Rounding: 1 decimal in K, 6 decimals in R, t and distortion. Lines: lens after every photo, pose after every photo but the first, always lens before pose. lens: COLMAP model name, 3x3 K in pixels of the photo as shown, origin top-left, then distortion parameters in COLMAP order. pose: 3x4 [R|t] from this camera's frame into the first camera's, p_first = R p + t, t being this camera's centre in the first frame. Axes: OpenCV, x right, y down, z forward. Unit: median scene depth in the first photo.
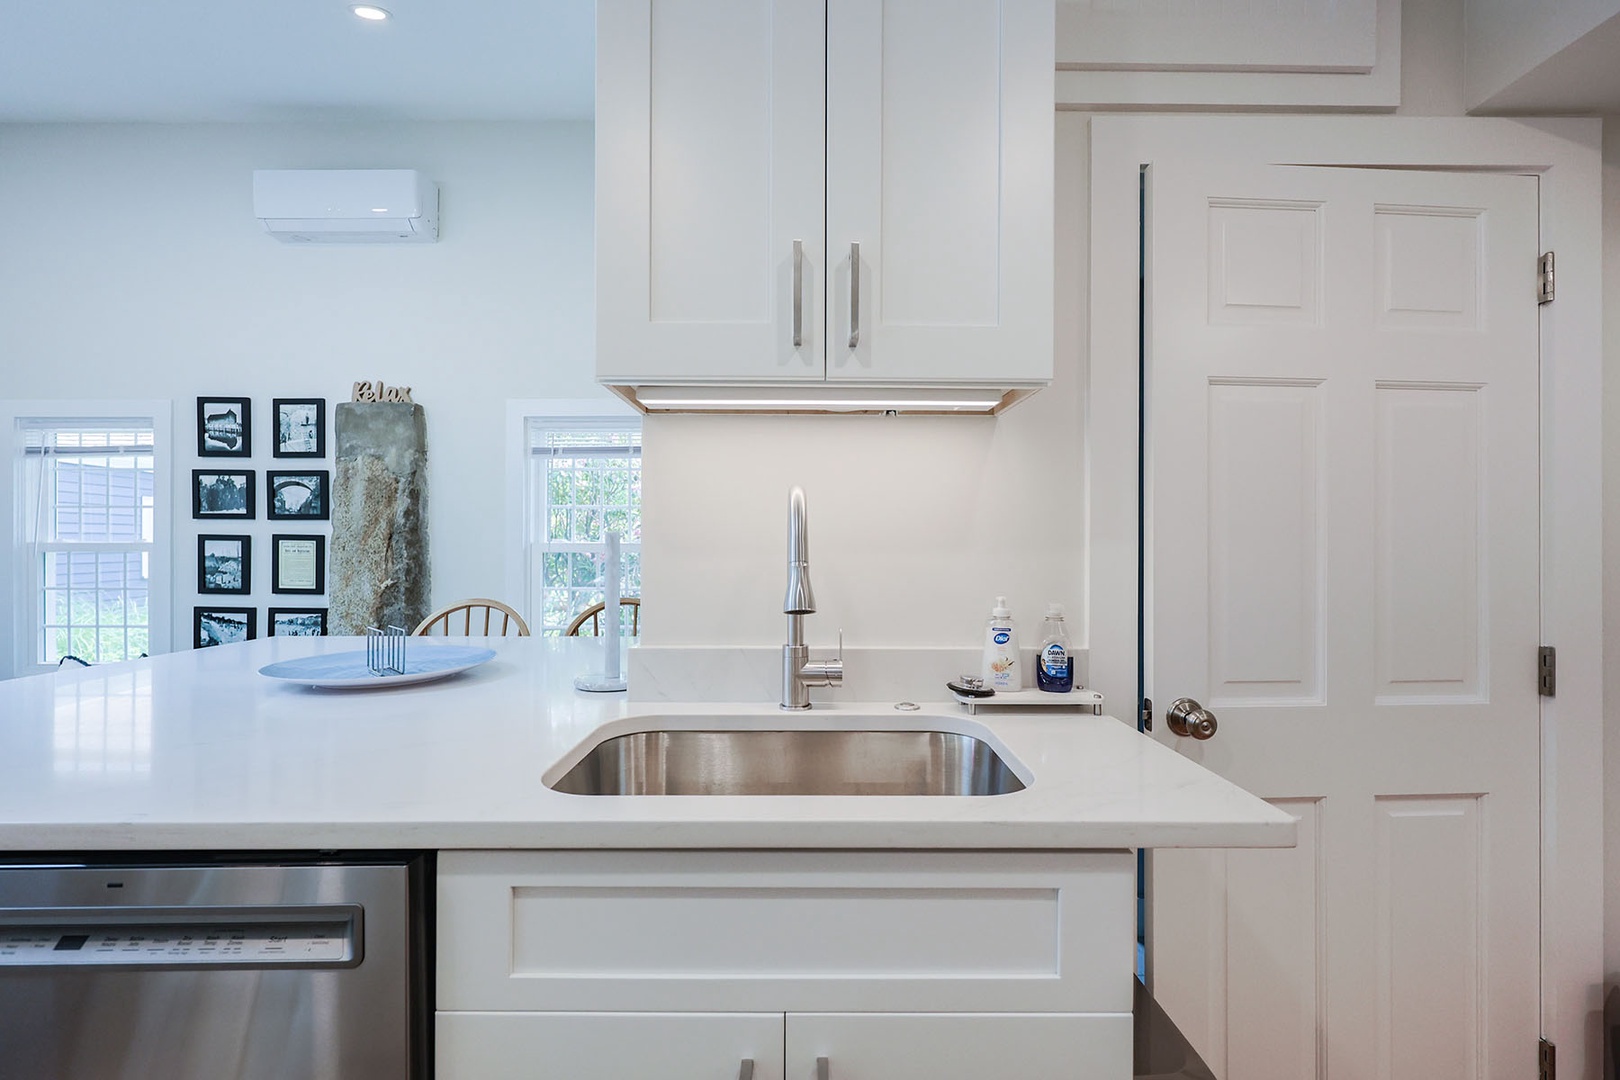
lens RADIAL K [[686.8, 0, 819.3], [0, 686.8, 541.2], [0, 0, 1]] dist [0.000523, -0.000042]
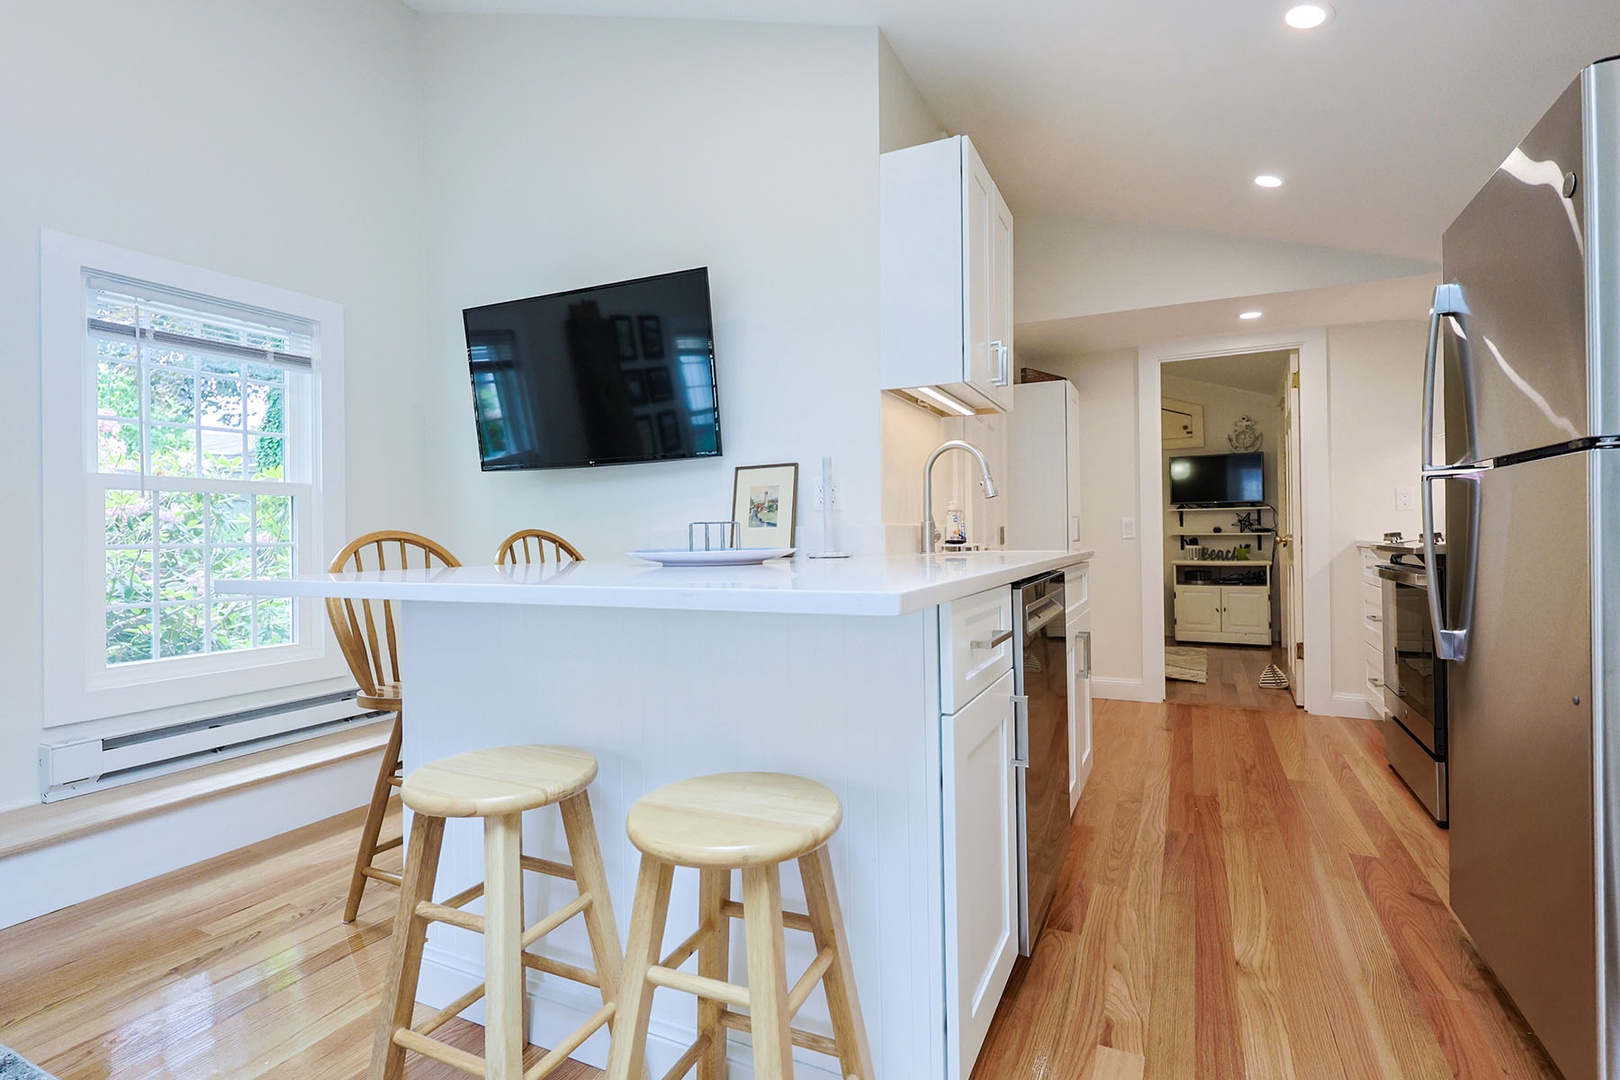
lens RADIAL K [[763.2, 0, 813.2], [0, 763.2, 528.4], [0, 0, 1]] dist [-0.002661, -0.000211]
pose [[0.452298, -0.002496, 0.891863, -0.744353], [0.011597, 0.999928, -0.003083, 0.062846], [-0.891791, 0.011737, 0.452294, 0.115384]]
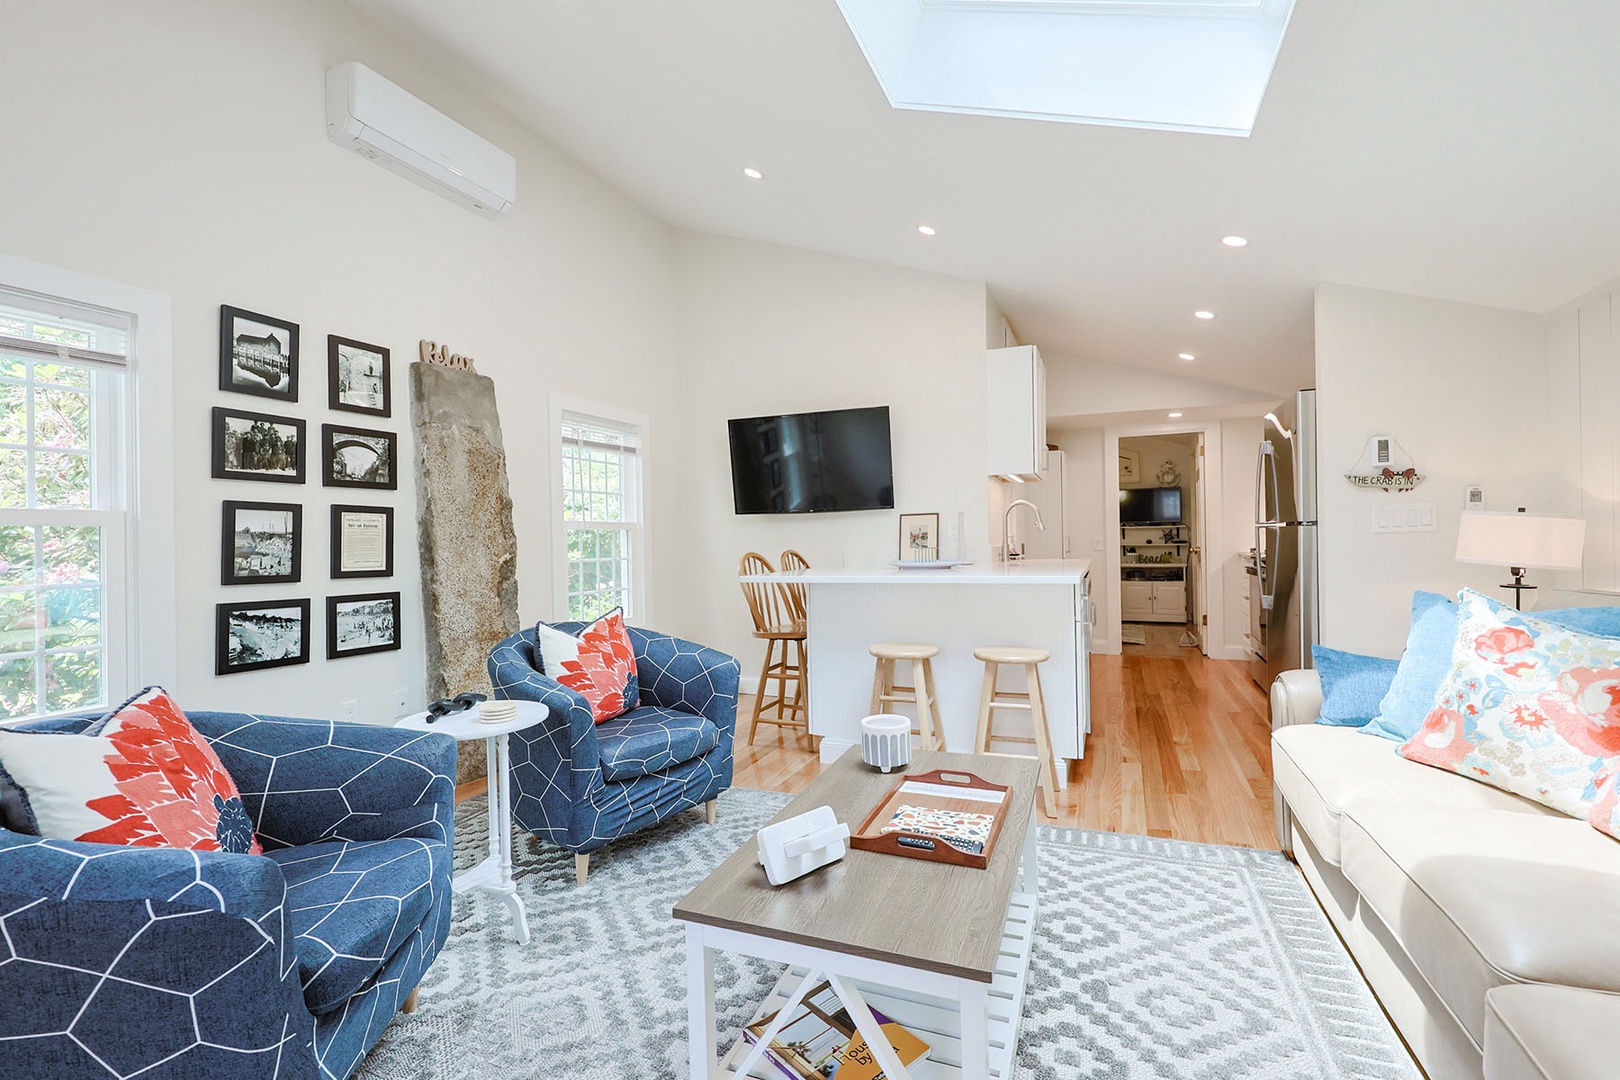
lens RADIAL K [[686.8, 0, 819.3], [0, 686.8, 541.2], [0, 0, 1]] dist [0.000523, -0.000042]
pose [[0.405203, -0.011191, 0.914158, -1.296183], [0.016244, 0.999855, 0.005040, 0.037747], [-0.914083, 0.012807, 0.405326, 0.160625]]
